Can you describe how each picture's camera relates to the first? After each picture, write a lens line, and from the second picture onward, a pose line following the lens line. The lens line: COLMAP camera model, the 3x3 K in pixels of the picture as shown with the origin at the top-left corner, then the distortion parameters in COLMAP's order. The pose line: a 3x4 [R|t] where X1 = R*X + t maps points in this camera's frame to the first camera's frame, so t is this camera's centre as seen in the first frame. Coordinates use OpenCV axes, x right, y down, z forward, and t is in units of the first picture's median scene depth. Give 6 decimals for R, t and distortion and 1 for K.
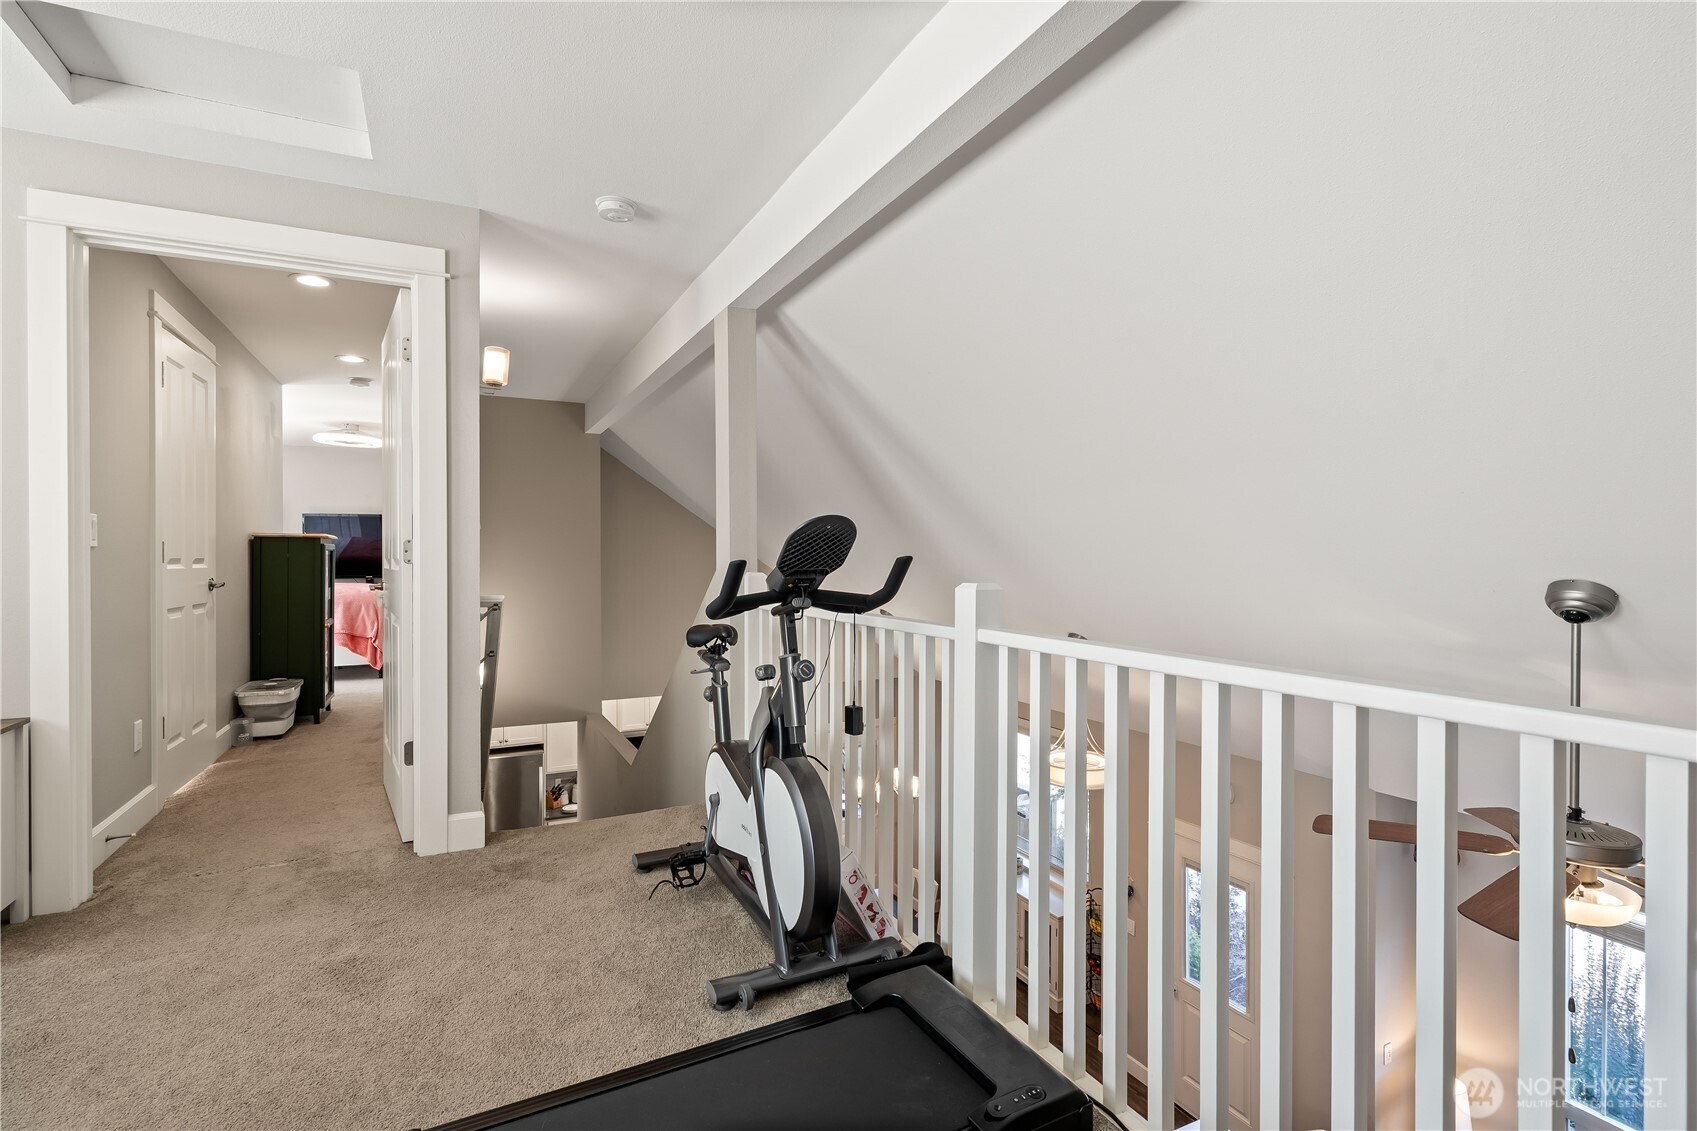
lens RADIAL K [[762.3, 0, 847.7], [0, 762.3, 563.4], [0, 0, 1]] dist [-0.001238, 0.000497]
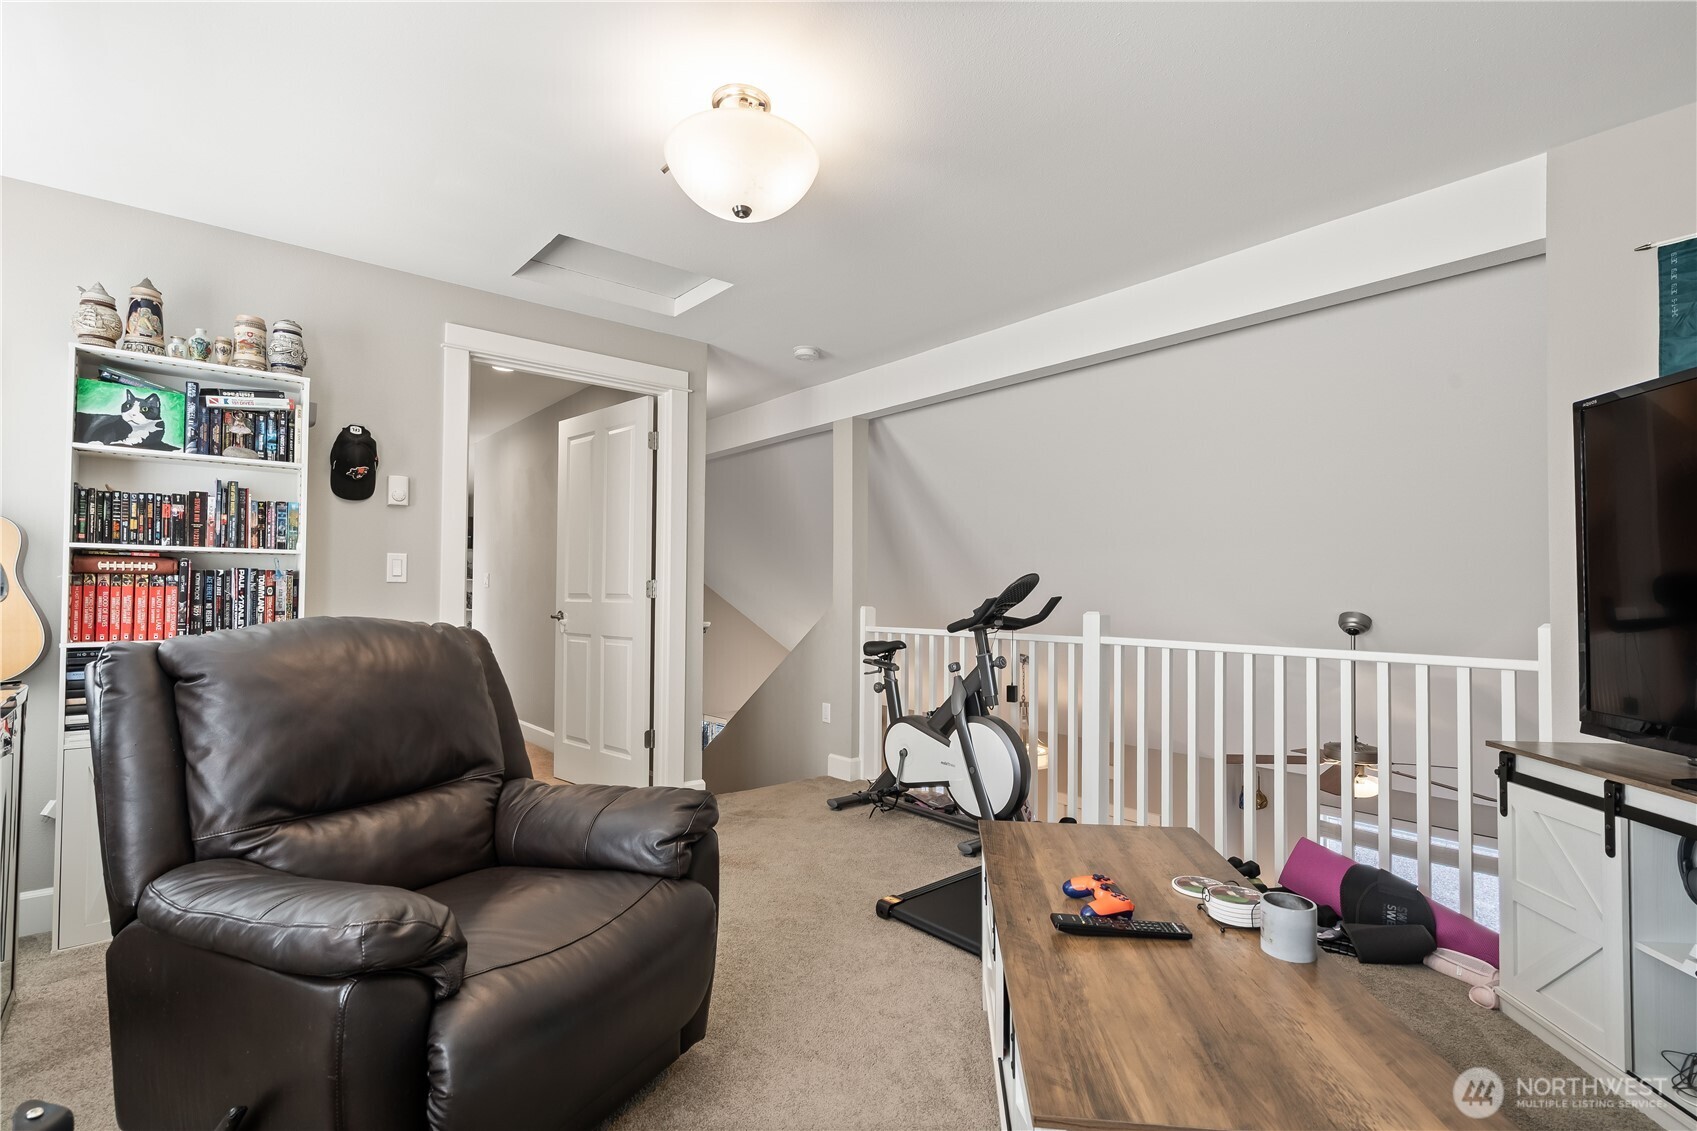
lens RADIAL K [[762.3, 0, 874.7], [0, 762.3, 581.8], [0, 0, 1]] dist [-0.001238, 0.000497]
pose [[0.965666, 0.013661, 0.259426, -0.664899], [-0.006712, 0.999595, -0.027654, 0.006933], [-0.259699, 0.024963, 0.965367, -0.503068]]
